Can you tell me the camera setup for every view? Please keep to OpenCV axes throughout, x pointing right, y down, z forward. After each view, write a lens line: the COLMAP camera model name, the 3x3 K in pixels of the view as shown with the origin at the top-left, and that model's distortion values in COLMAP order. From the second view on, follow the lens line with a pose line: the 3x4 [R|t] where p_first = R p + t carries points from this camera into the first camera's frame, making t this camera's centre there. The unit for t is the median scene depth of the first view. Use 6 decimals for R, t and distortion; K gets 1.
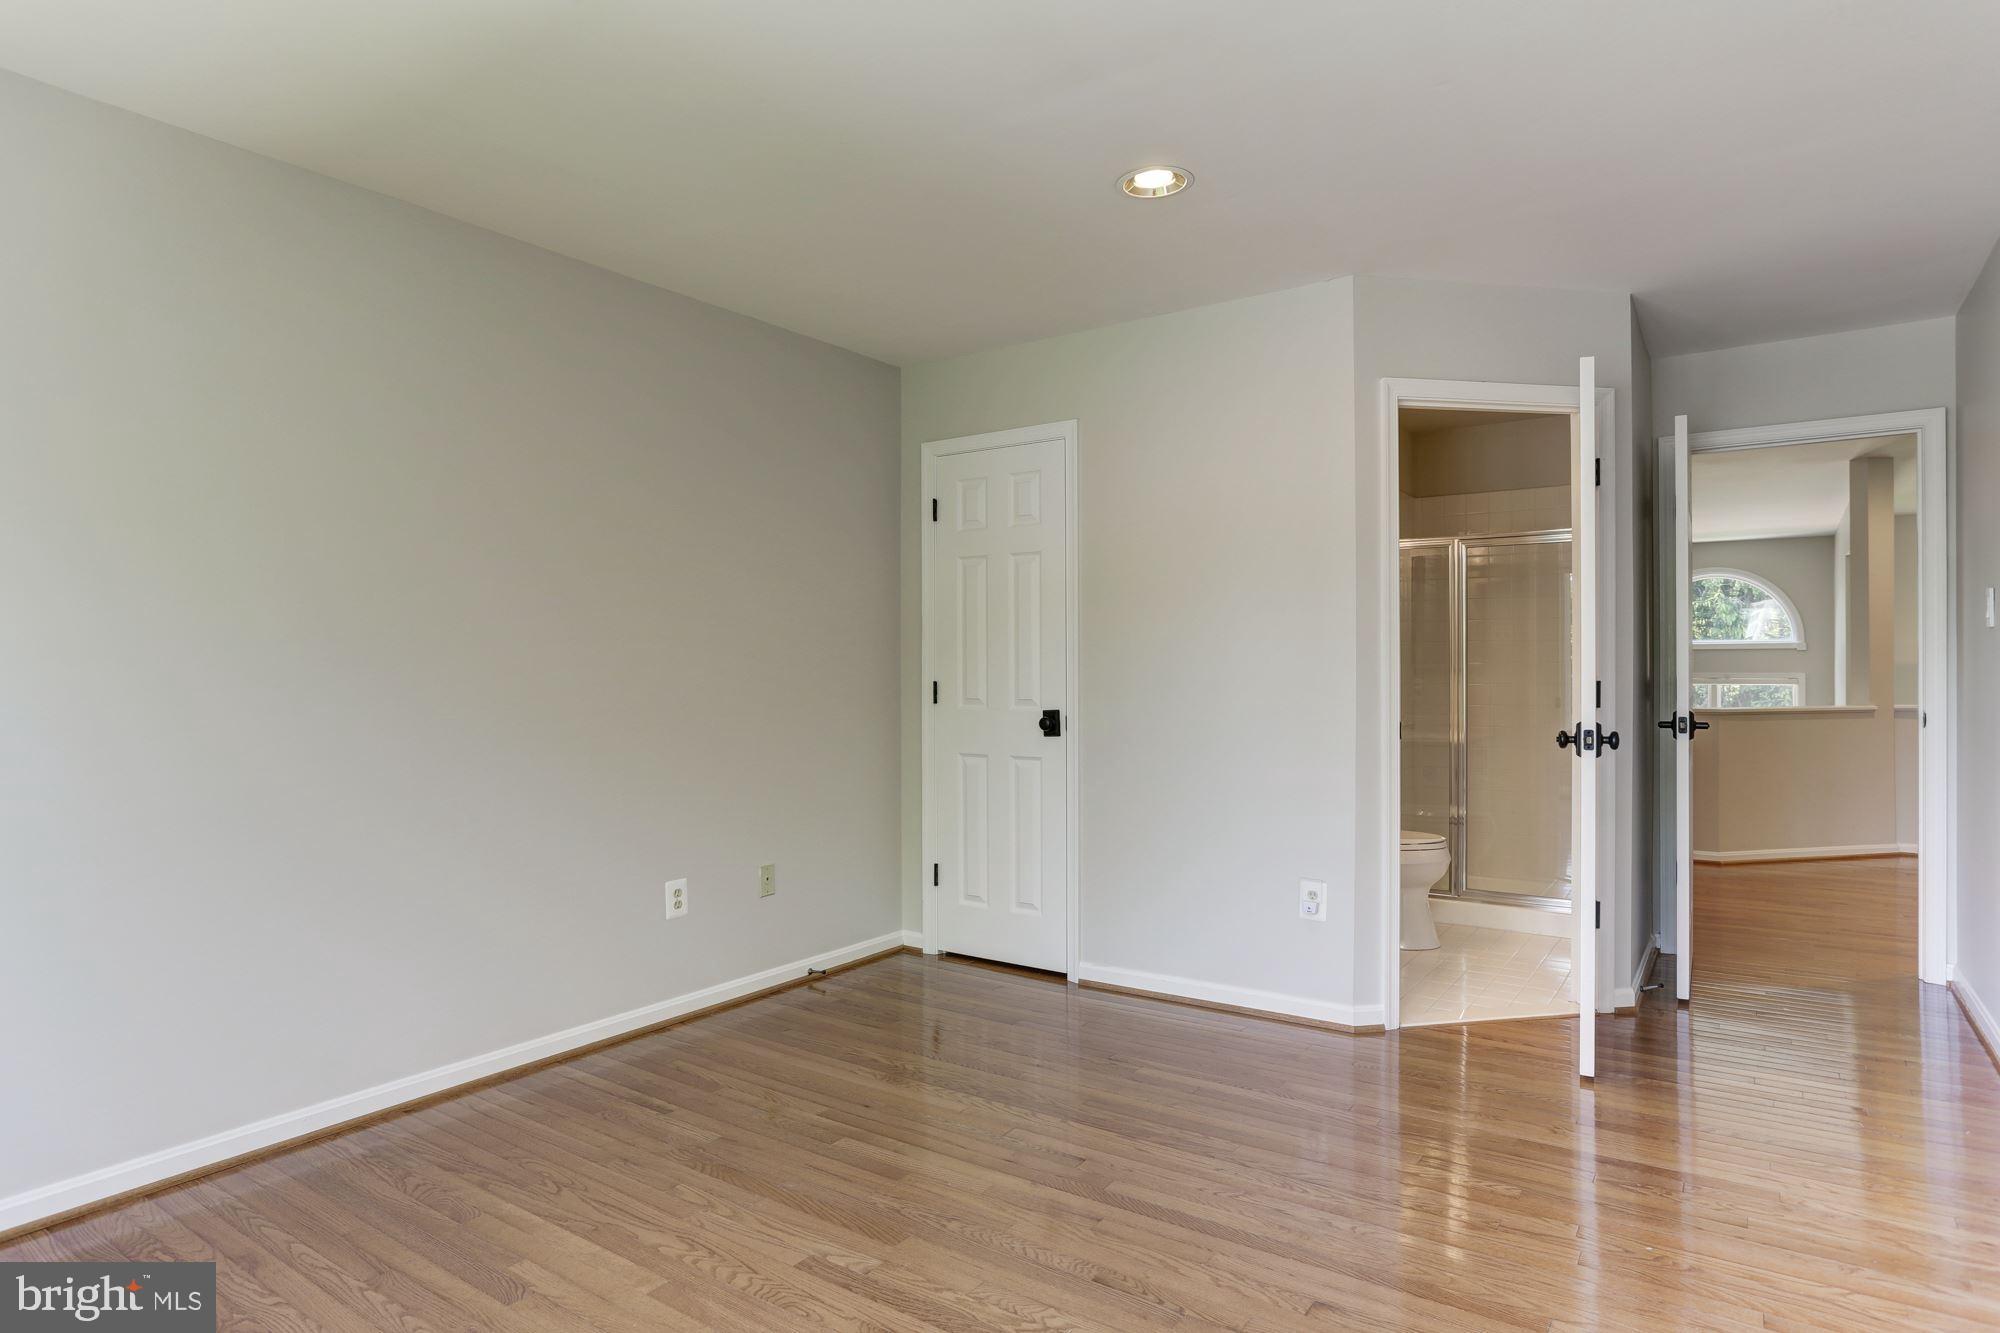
lens RADIAL K [[1119.8, 0, 989.0], [0, 1119.8, 653.7], [0, 0, 1]] dist [0.002050, -0.001095]
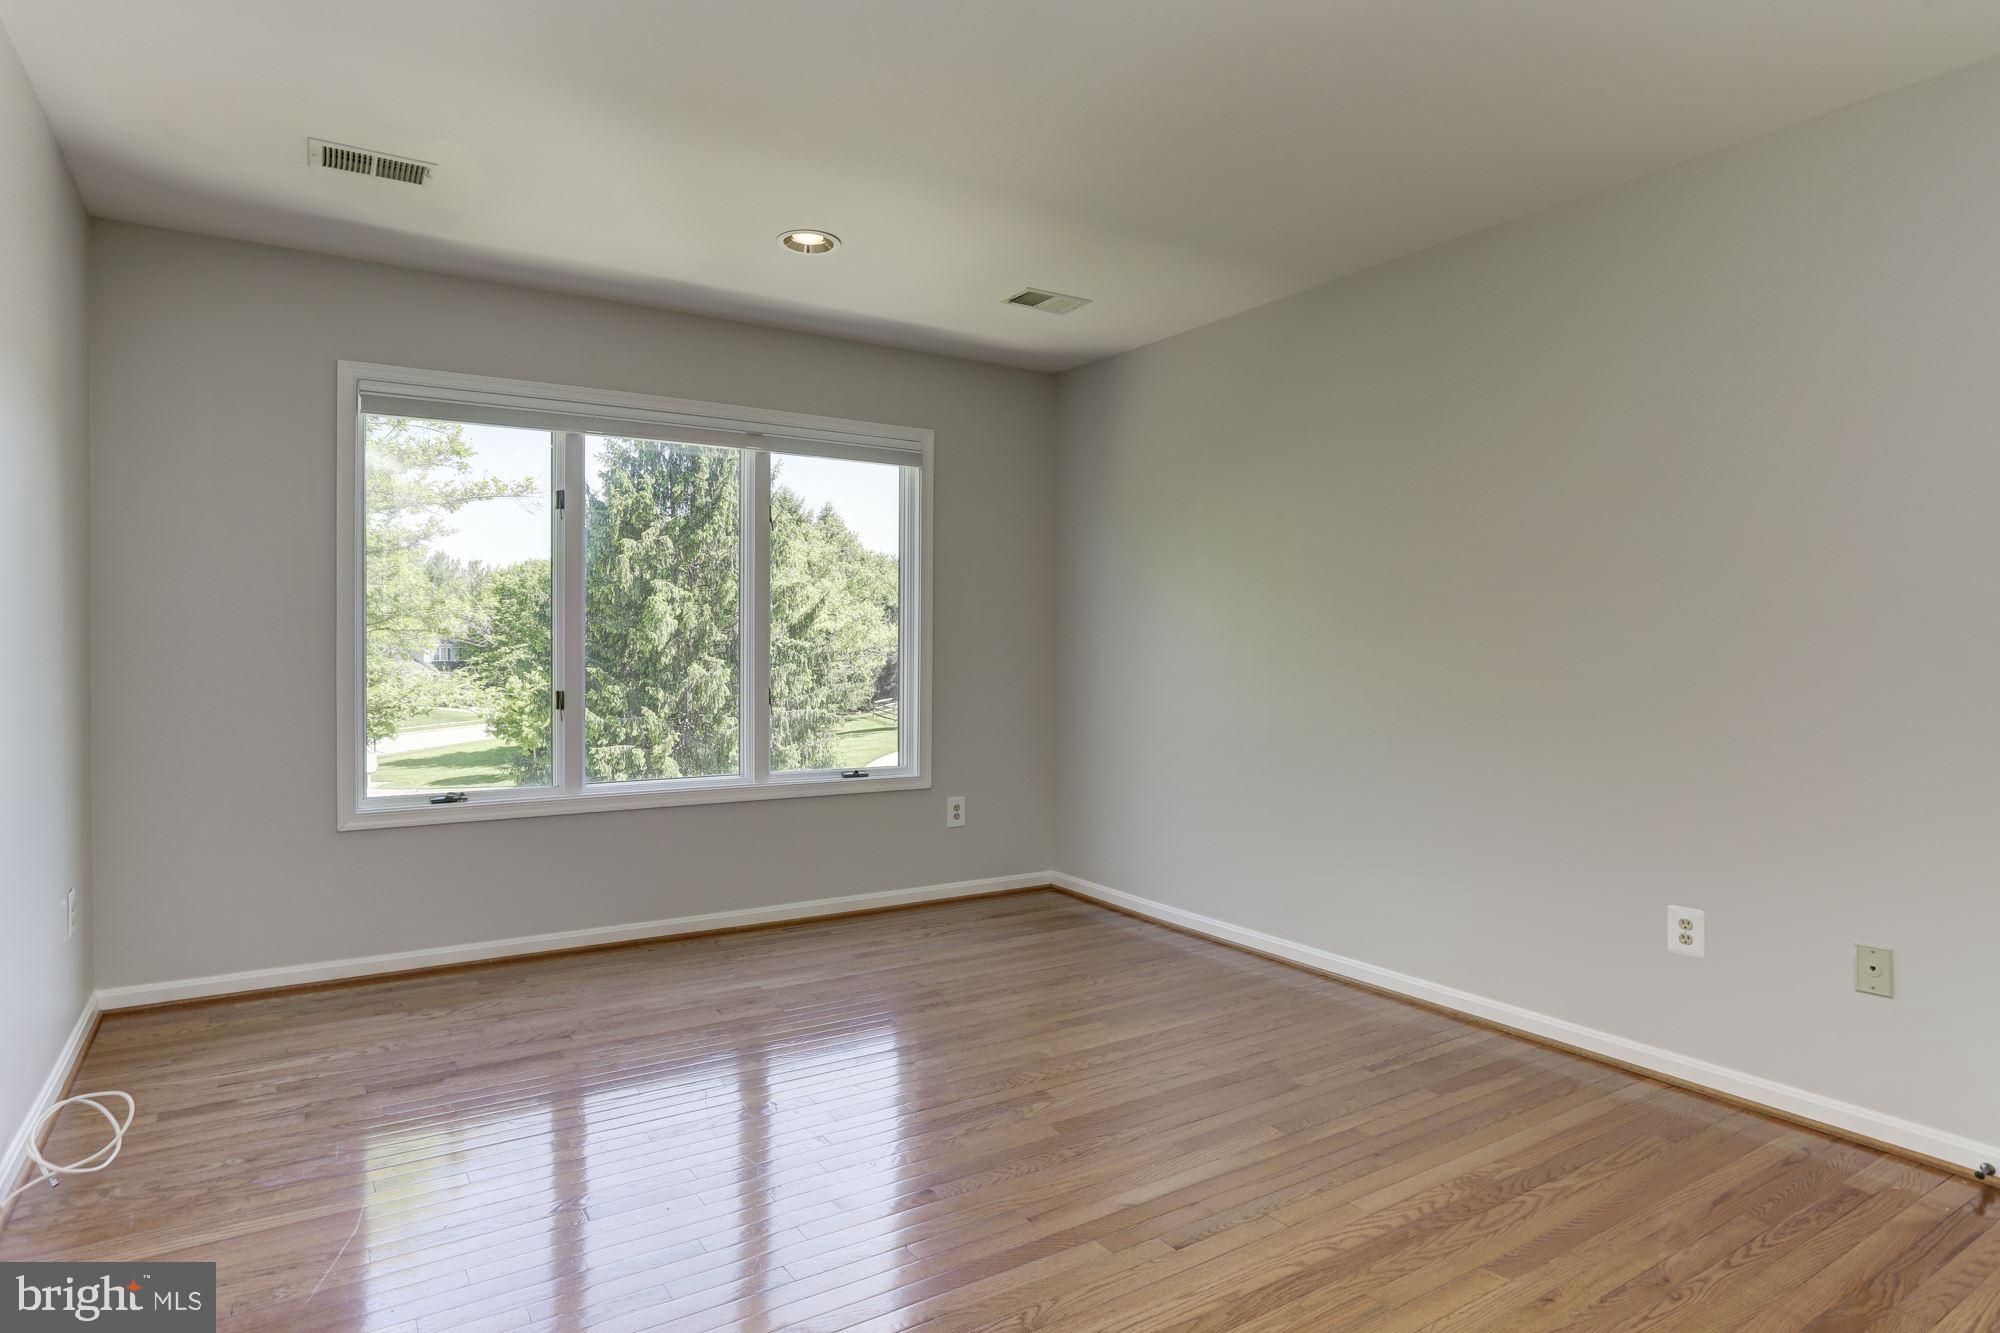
lens RADIAL K [[1119.8, 0, 998.3], [0, 1119.8, 667.2], [0, 0, 1]] dist [0.002050, -0.001095]
pose [[-0.368322, 0.019024, -0.929504, 0.743948], [0.012029, 0.999804, 0.015696, 0.019279], [0.929621, -0.005400, -0.368478, 1.009215]]
